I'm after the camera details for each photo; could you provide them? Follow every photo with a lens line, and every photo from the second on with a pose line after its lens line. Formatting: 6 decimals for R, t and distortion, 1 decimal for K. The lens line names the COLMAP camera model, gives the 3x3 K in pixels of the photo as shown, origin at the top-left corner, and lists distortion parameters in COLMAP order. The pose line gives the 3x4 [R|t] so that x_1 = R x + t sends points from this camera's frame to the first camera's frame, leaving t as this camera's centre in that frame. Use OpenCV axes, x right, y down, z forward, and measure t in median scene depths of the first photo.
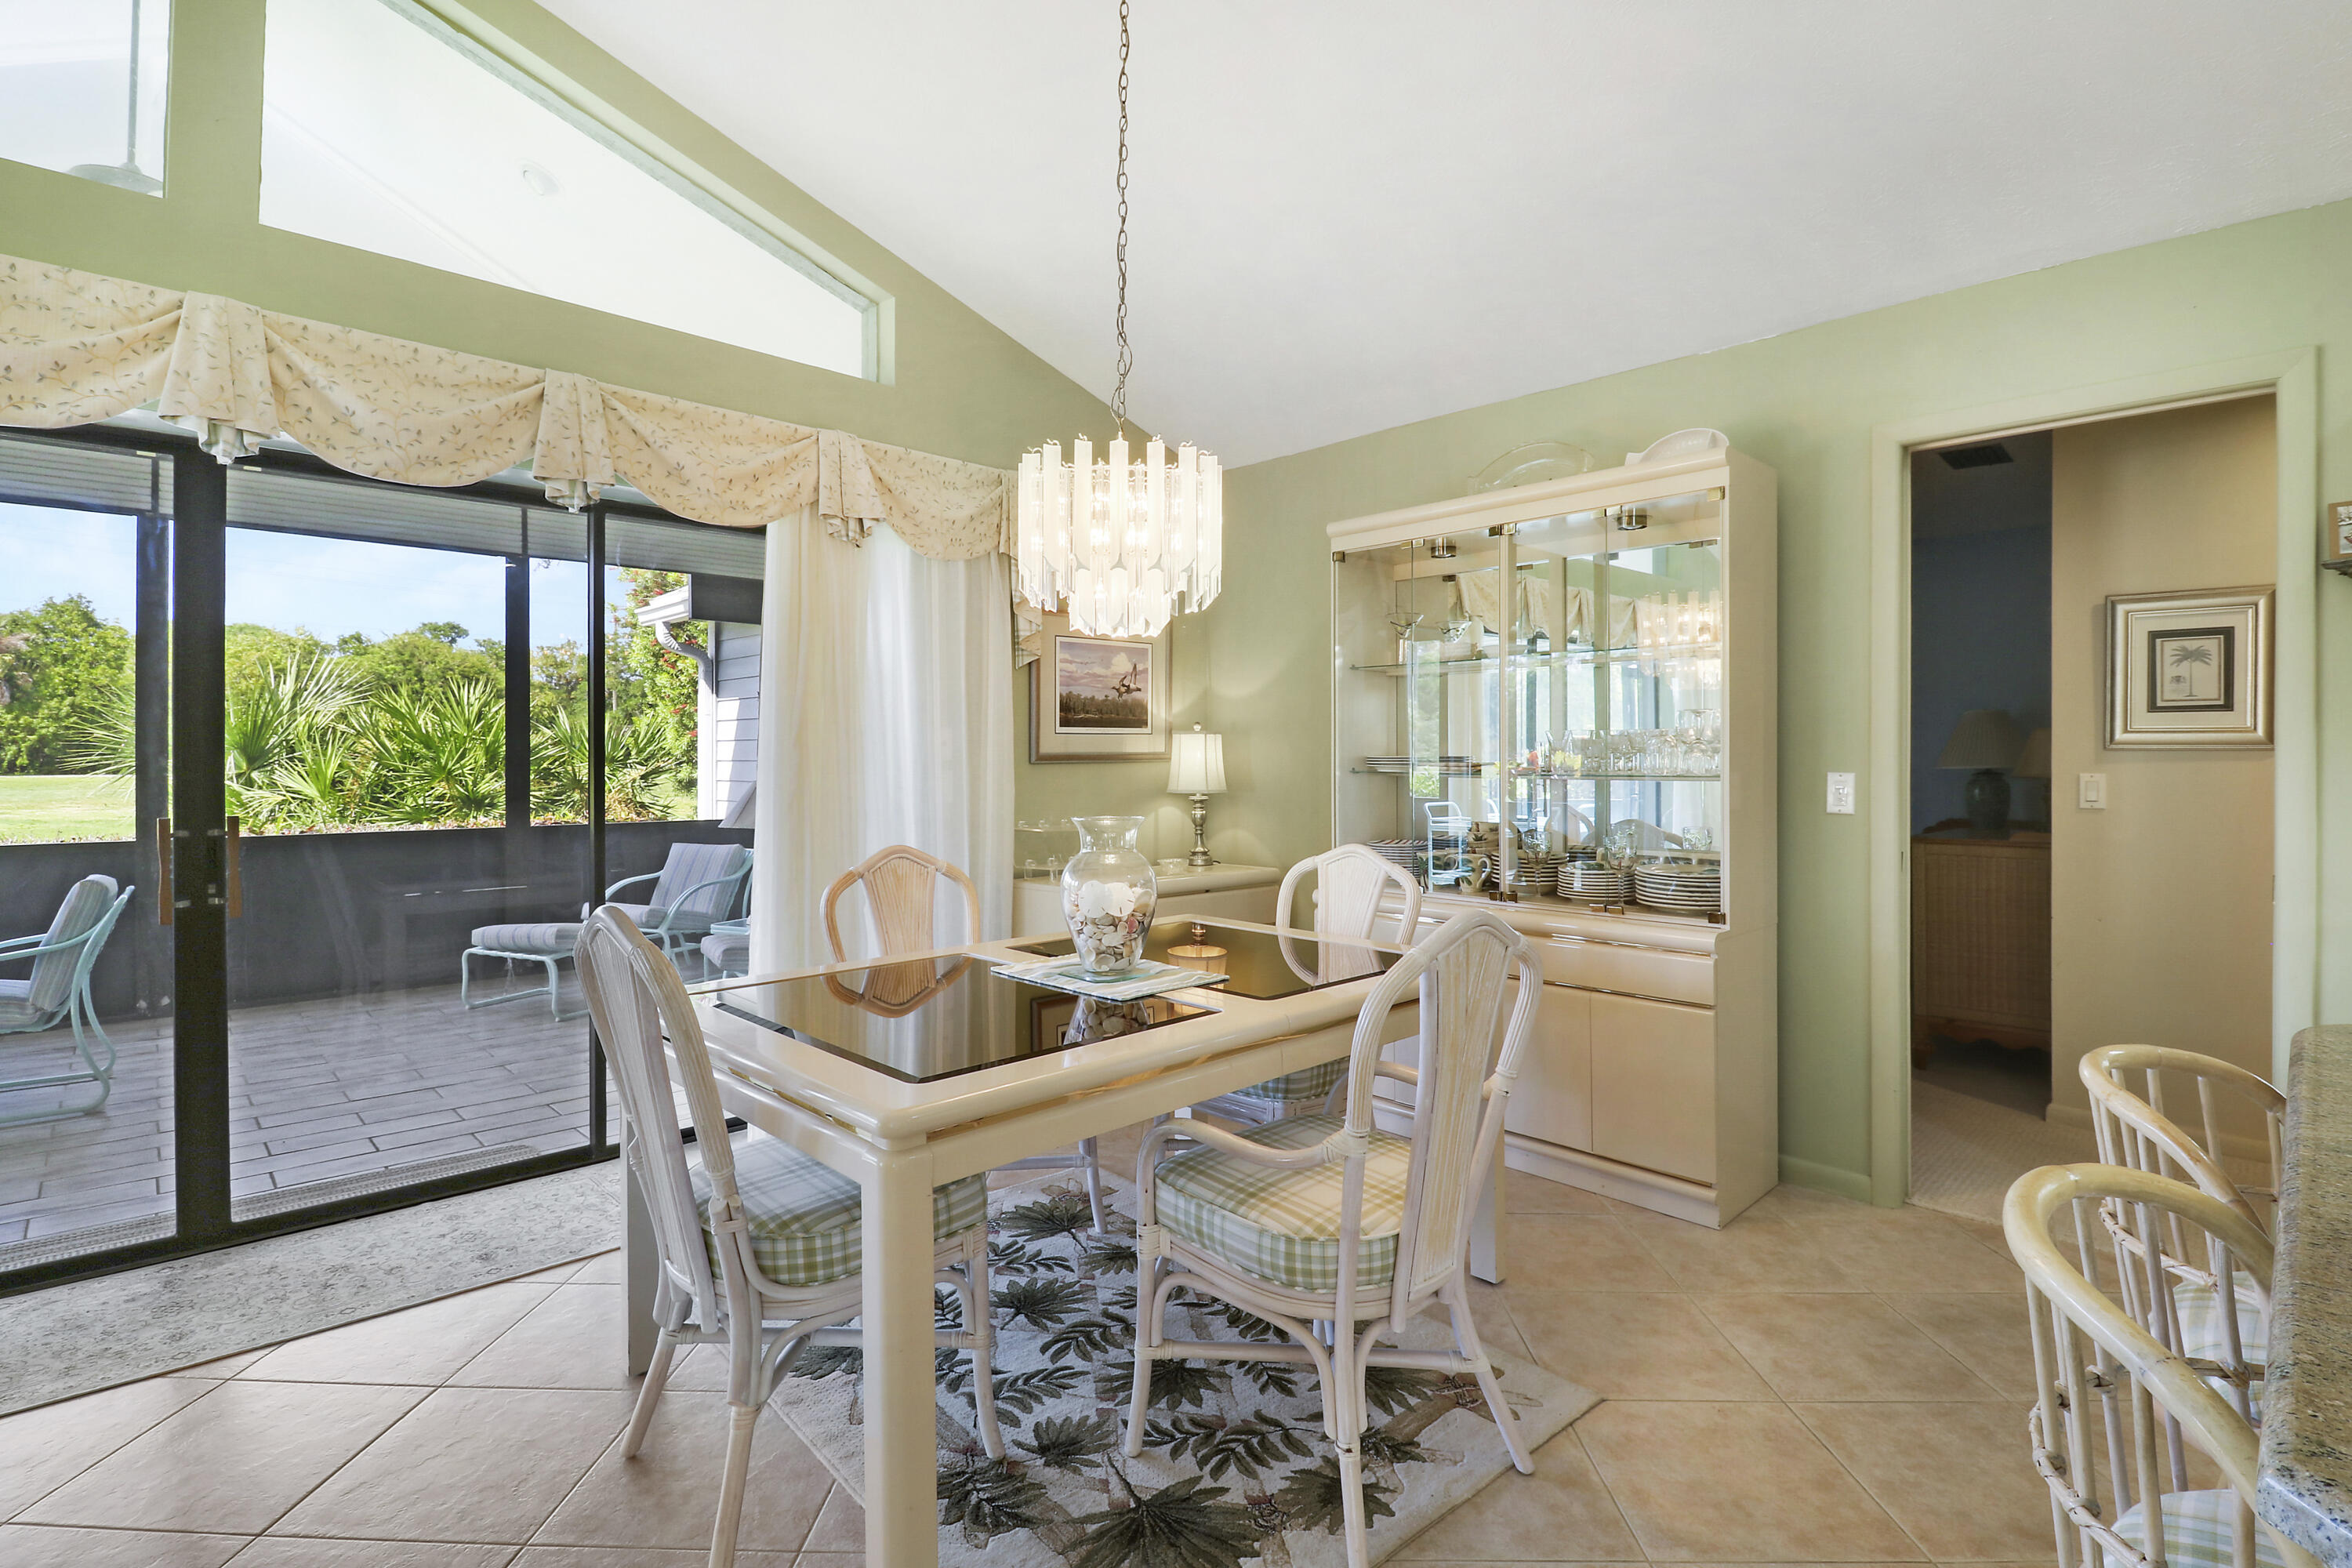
lens RADIAL K [[1114.3, 0, 1177.6], [0, 1114.3, 778.7], [0, 0, 1]] dist [-0.003711, -0.005063]
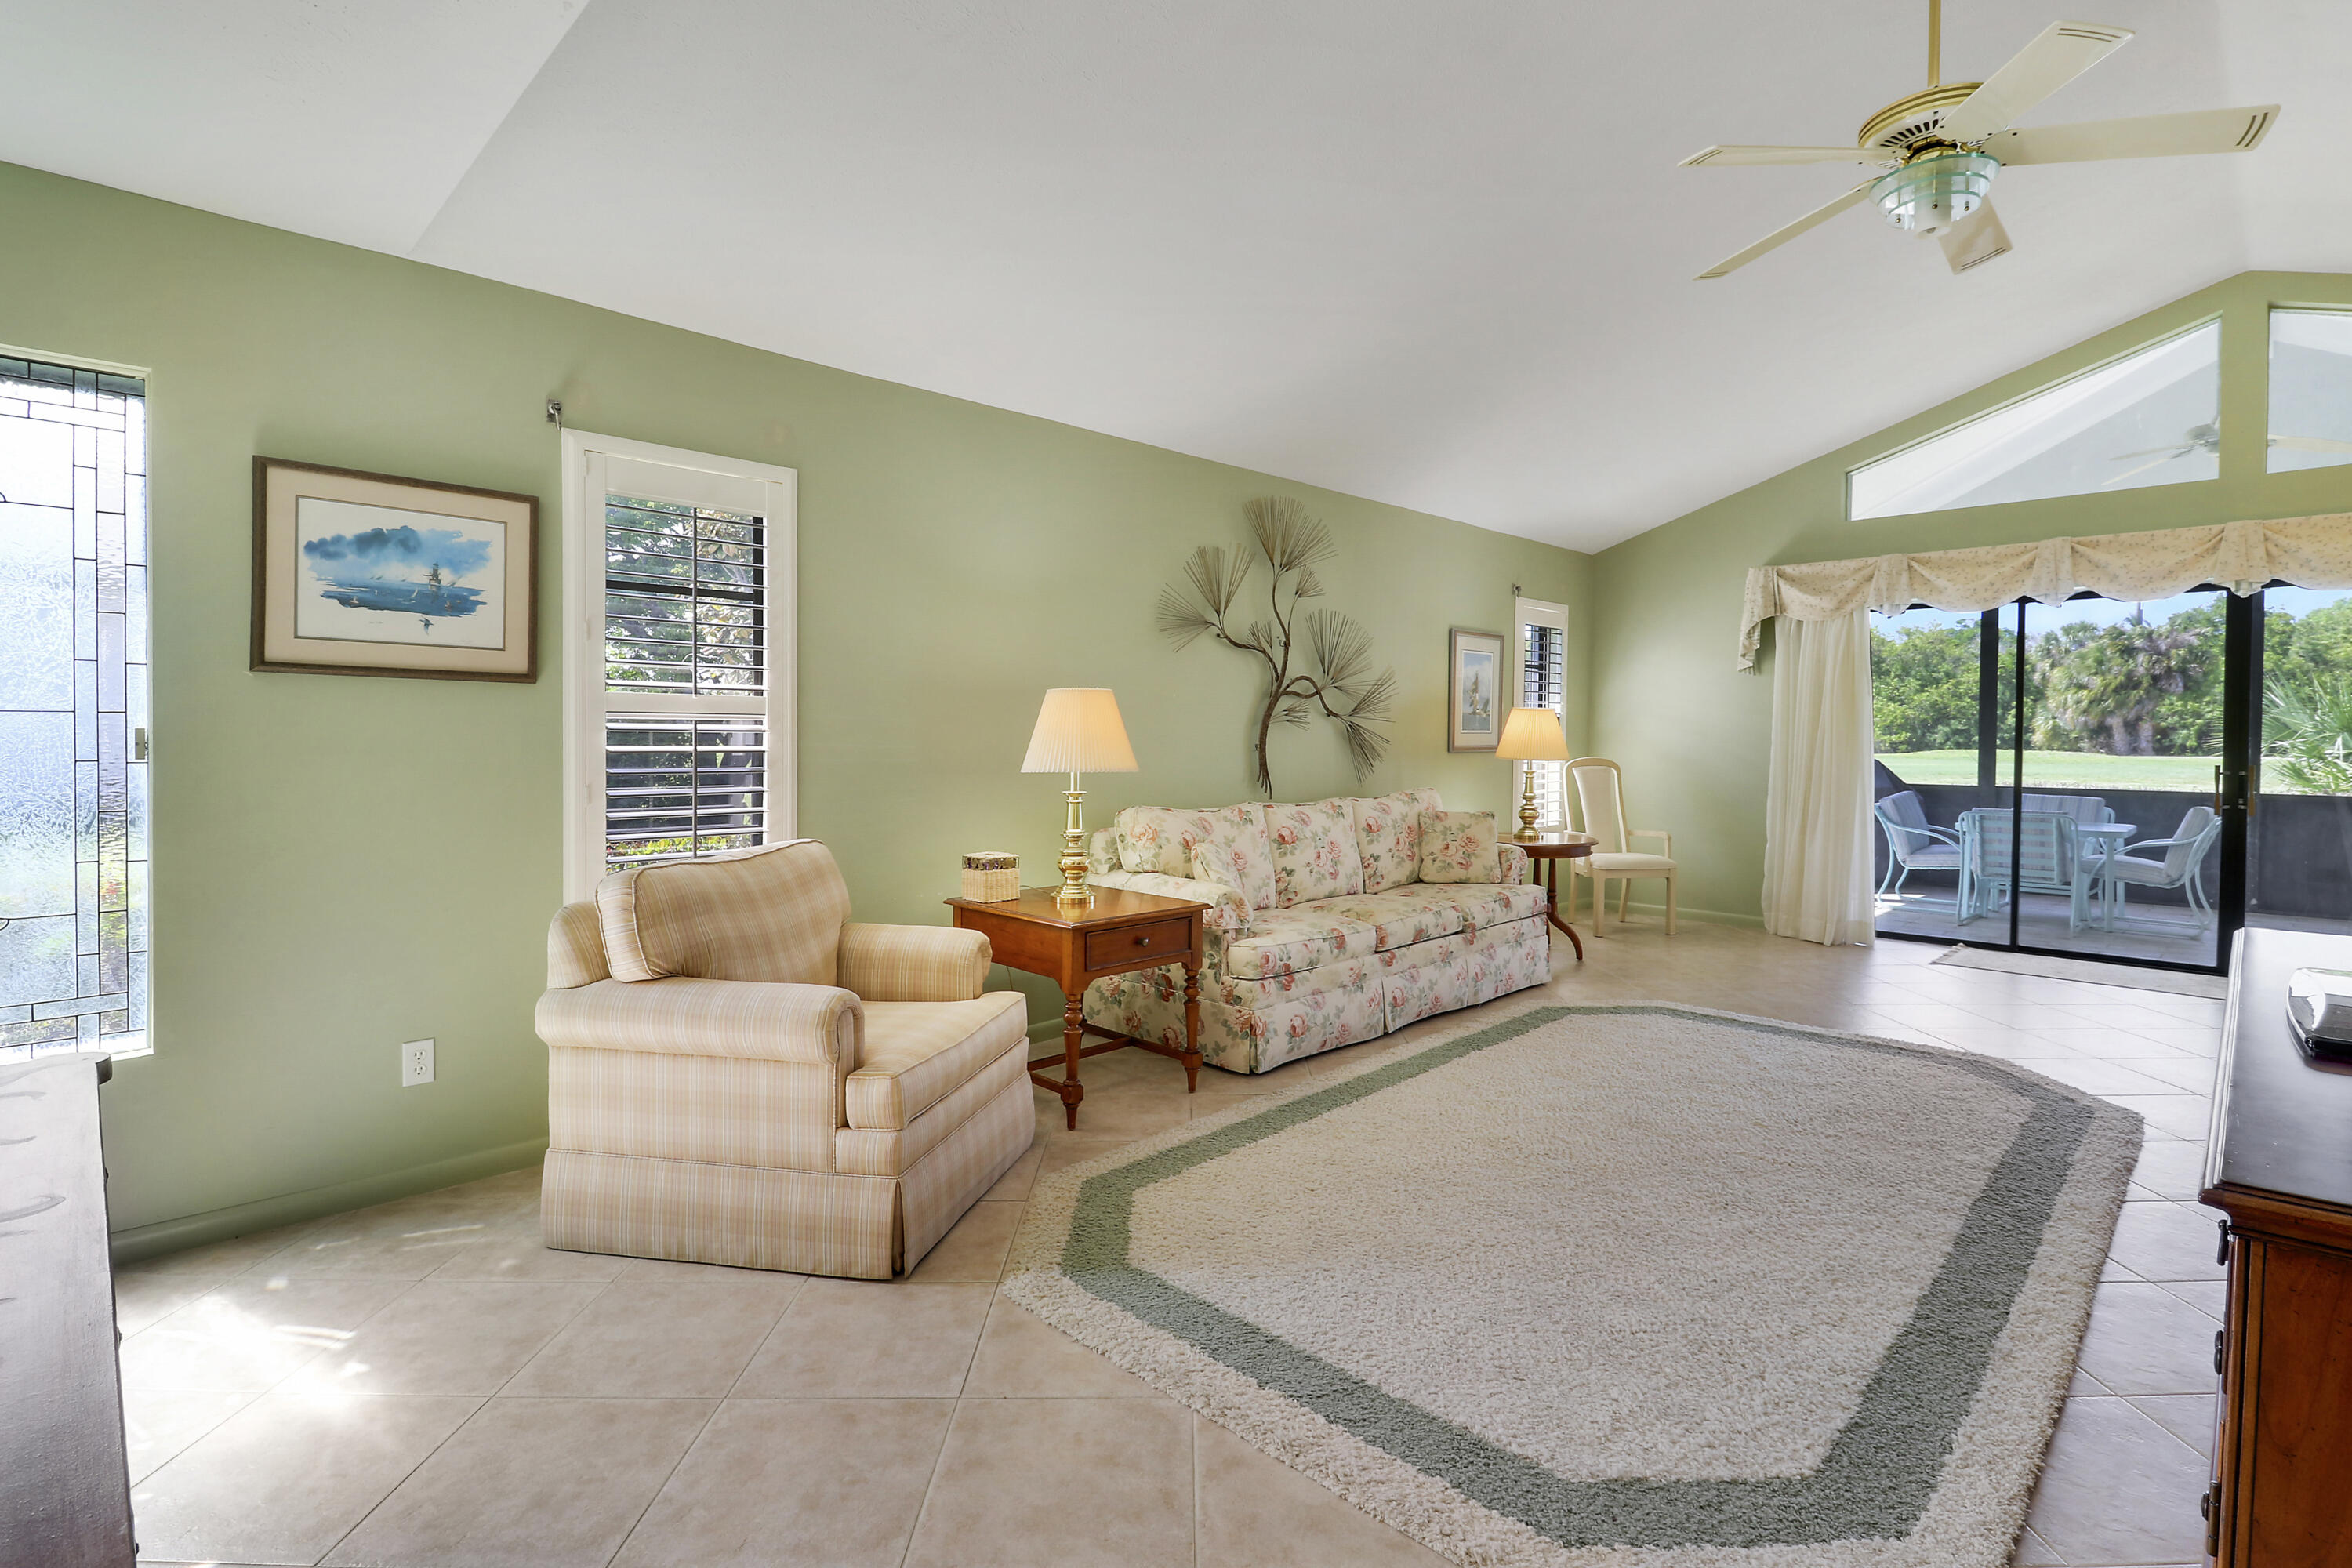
lens RADIAL K [[1114.3, 0, 1147.7], [0, 1114.3, 754.8], [0, 0, 1]] dist [-0.003711, -0.005063]
pose [[0.003610, 0.015809, -0.999869, 0.746072], [-0.022487, 0.999623, 0.015724, 0.020605], [0.999741, 0.022427, 0.003964, -0.659596]]
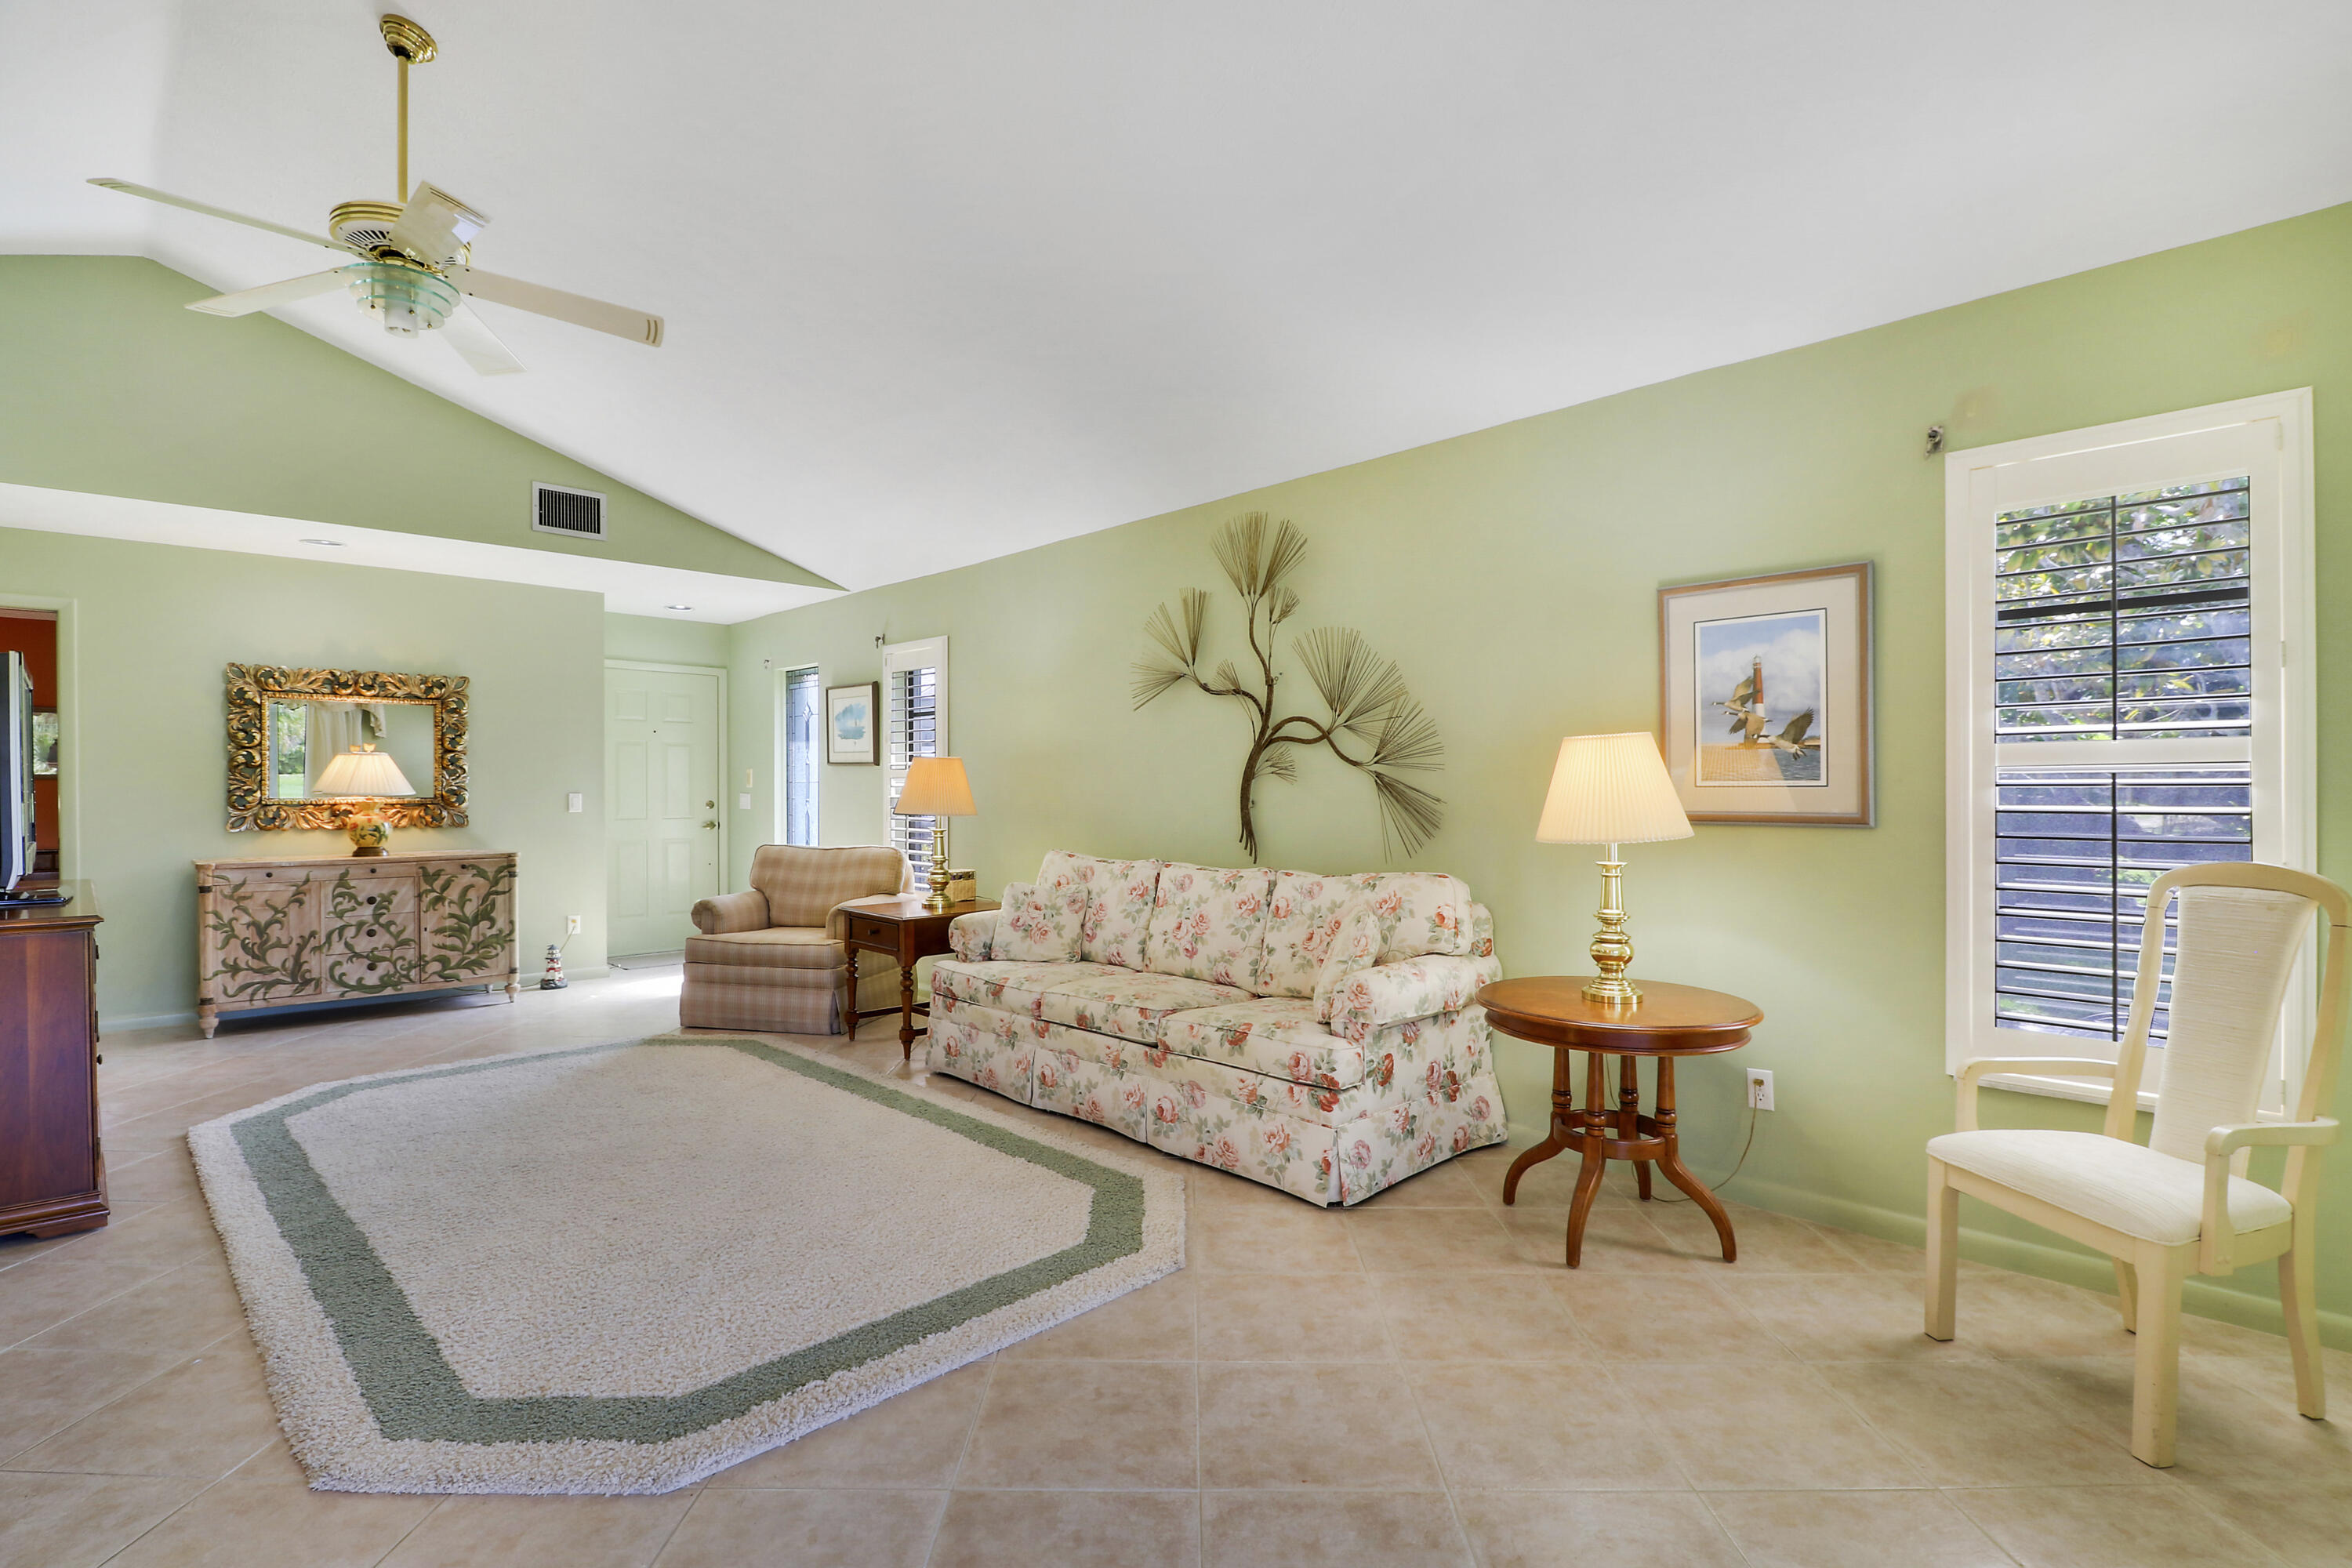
lens RADIAL K [[1114.3, 0, 1153.0], [0, 1114.3, 772.0], [0, 0, 1]] dist [-0.003711, -0.005063]
pose [[-0.999979, -0.003338, 0.005612, -0.399818], [-0.003305, 0.999978, 0.005829, -0.007744], [-0.005631, 0.005810, -0.999967, 0.549789]]
